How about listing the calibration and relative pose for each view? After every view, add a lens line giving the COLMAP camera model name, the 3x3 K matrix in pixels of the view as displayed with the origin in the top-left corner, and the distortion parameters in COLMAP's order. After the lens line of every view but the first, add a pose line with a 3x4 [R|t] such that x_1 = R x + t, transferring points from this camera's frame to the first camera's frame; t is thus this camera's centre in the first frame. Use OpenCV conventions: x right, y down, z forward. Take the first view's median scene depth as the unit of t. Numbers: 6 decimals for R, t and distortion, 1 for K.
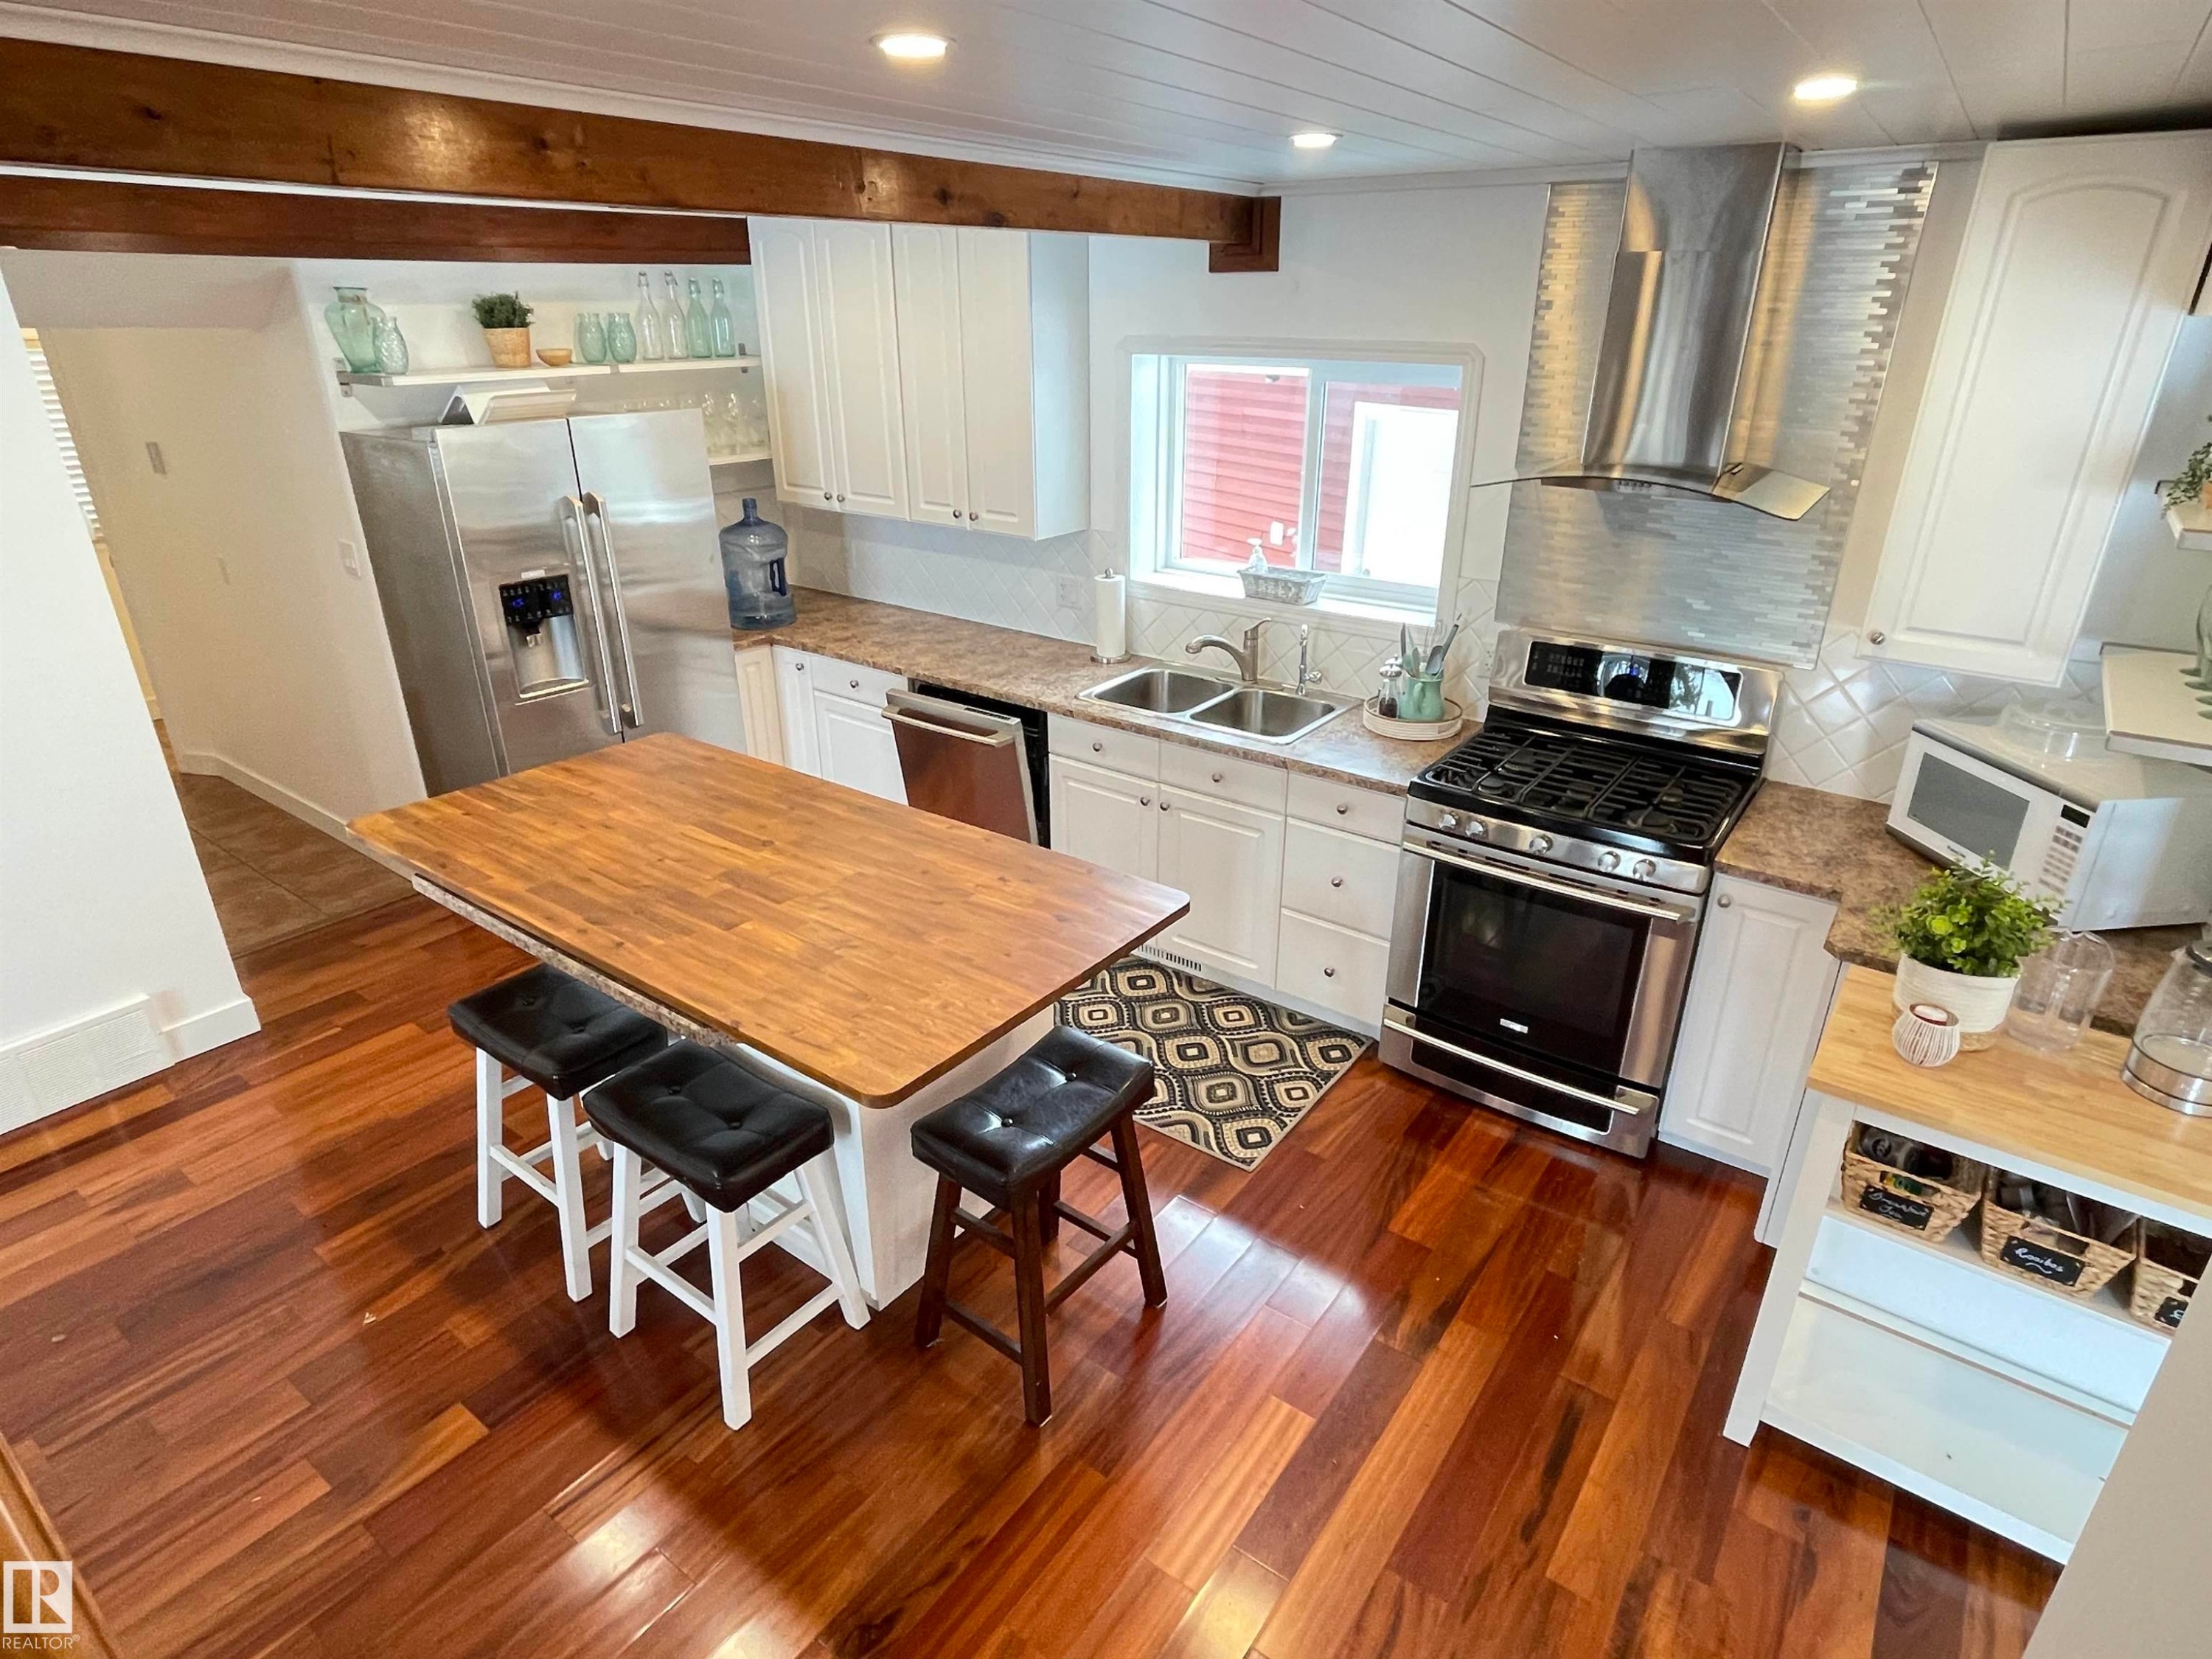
lens RADIAL K [[1192.7, 0, 1106.0], [0, 1192.7, 829.5], [0, 0, 1]] dist [-0.004924, -0.001829]
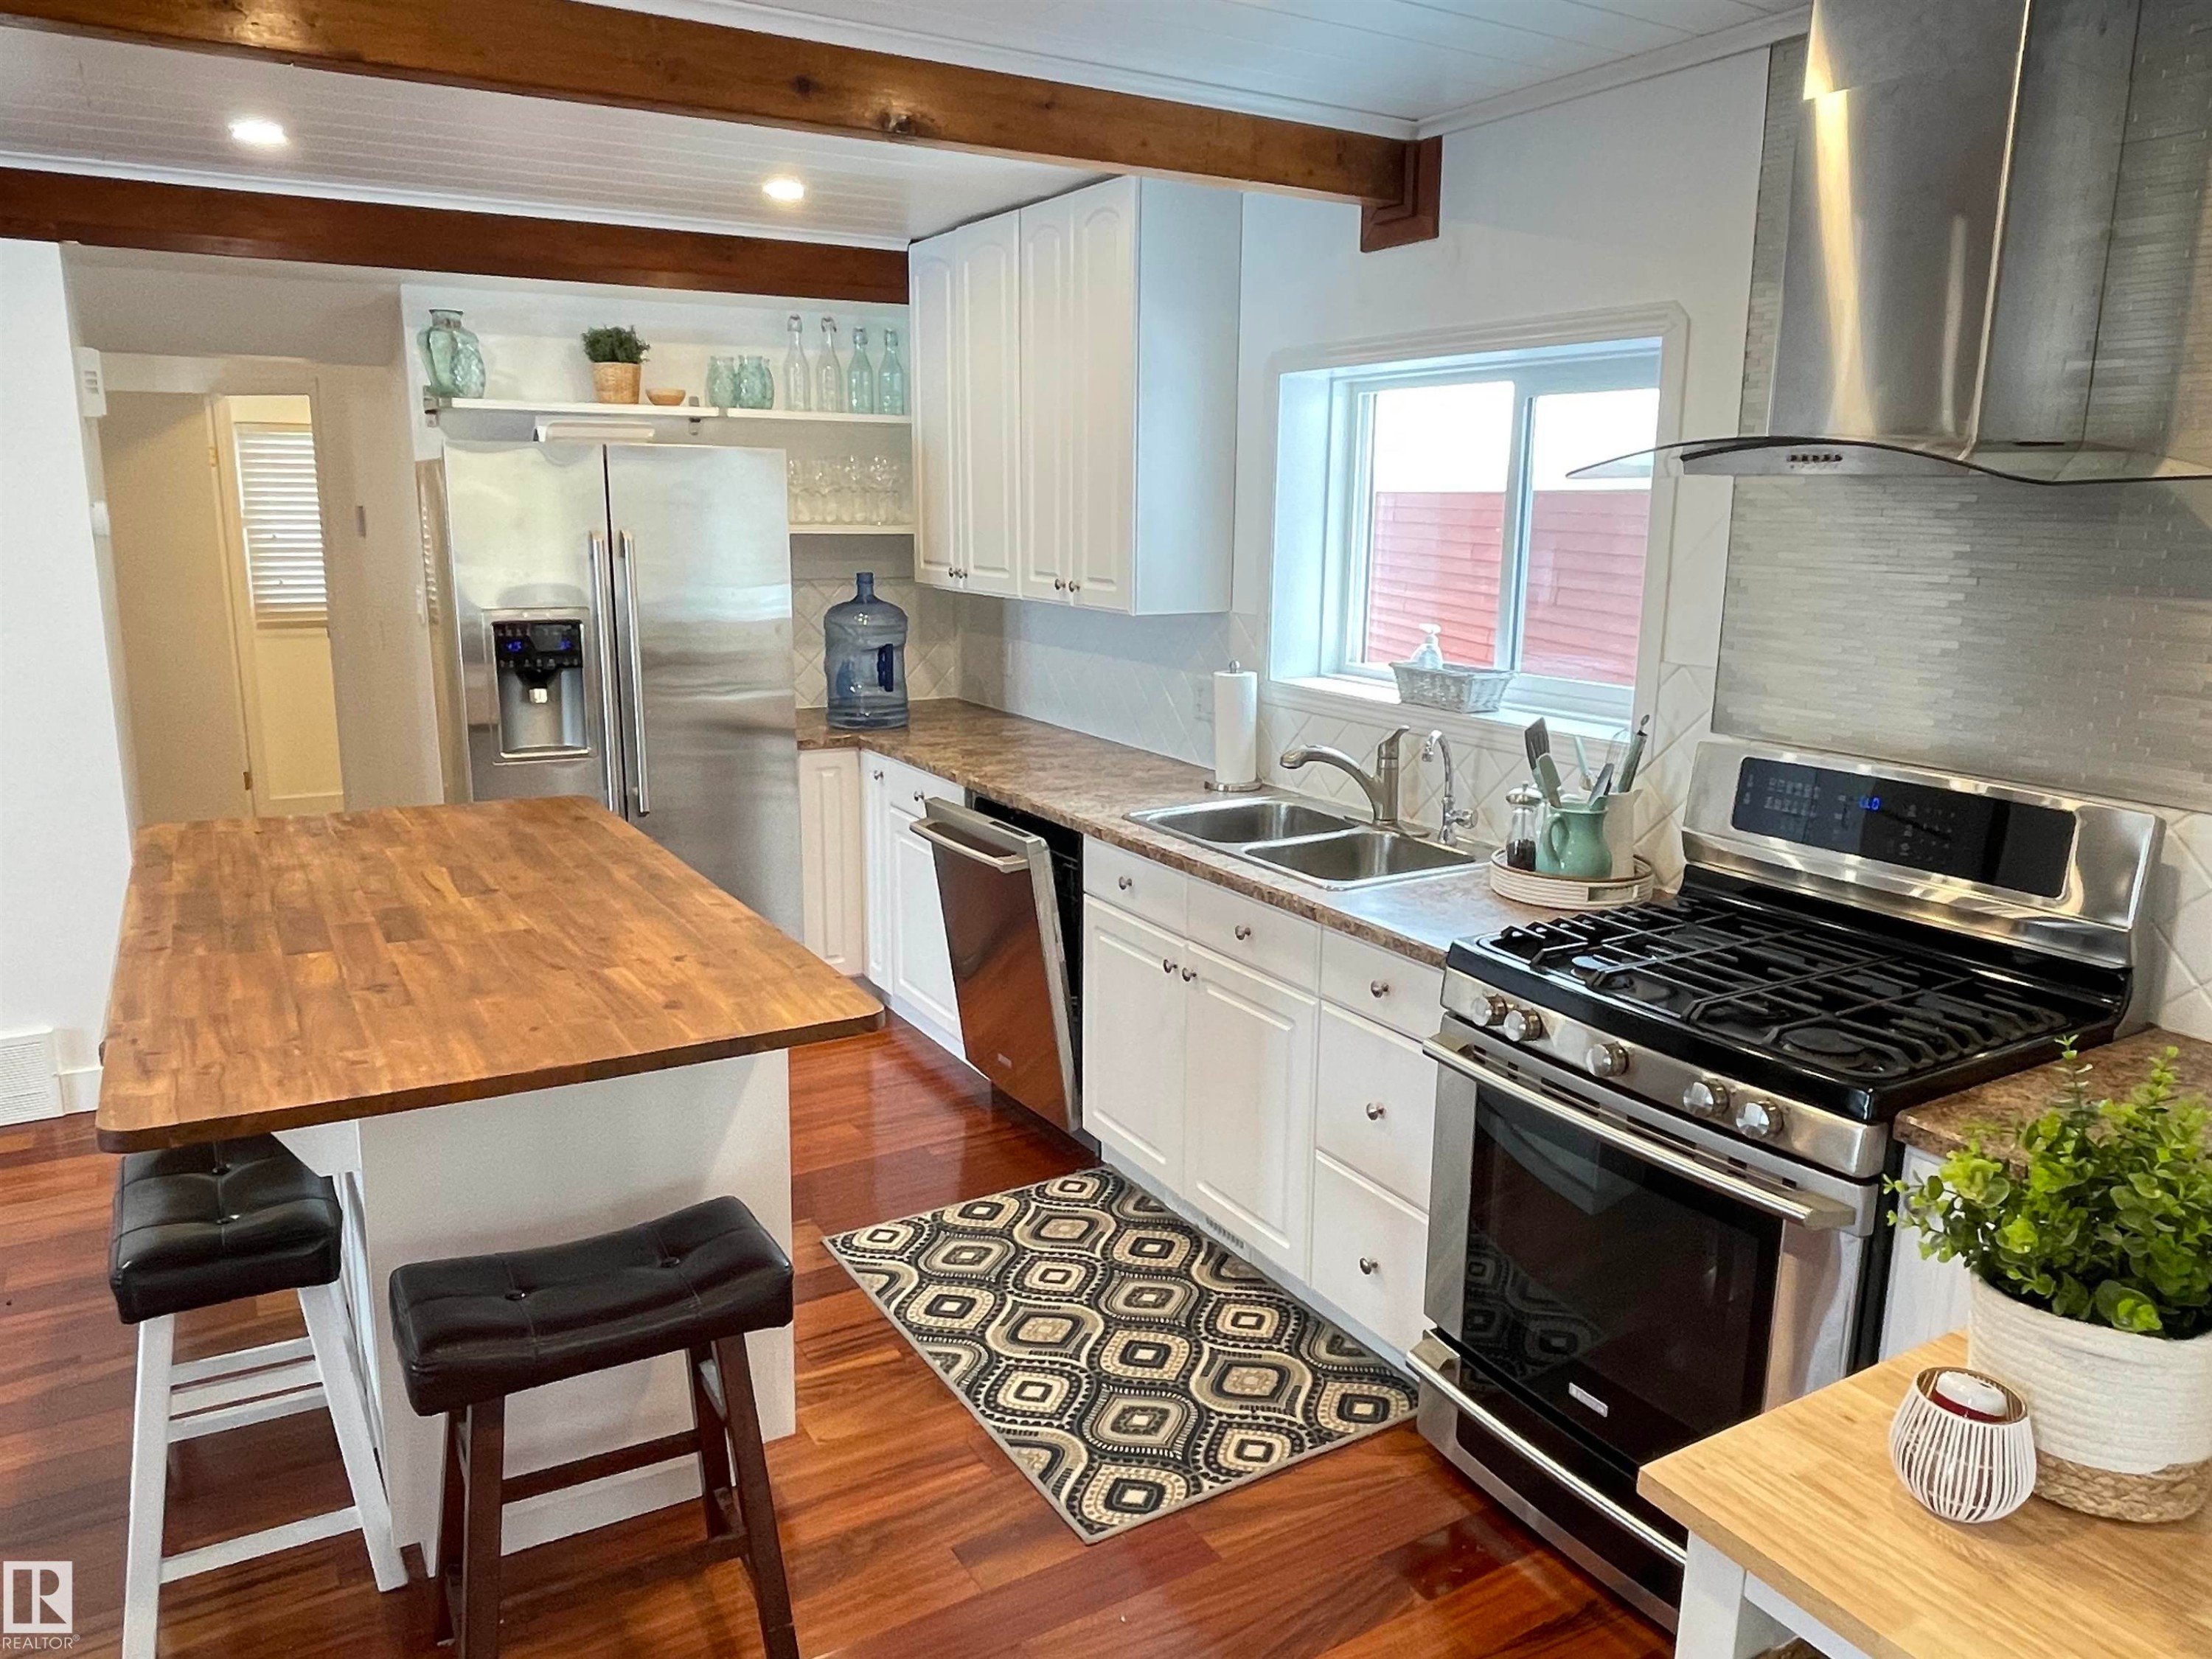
lens RADIAL K [[1521.8, 0, 1108.3], [0, 1521.8, 823.6], [0, 0, 1]] dist [-0.006003, -0.002981]
pose [[0.923948, 0.089413, -0.371921, 0.317722], [-0.164072, 0.970950, -0.174171, 0.054176], [0.345544, 0.221947, 0.911778, 0.184406]]
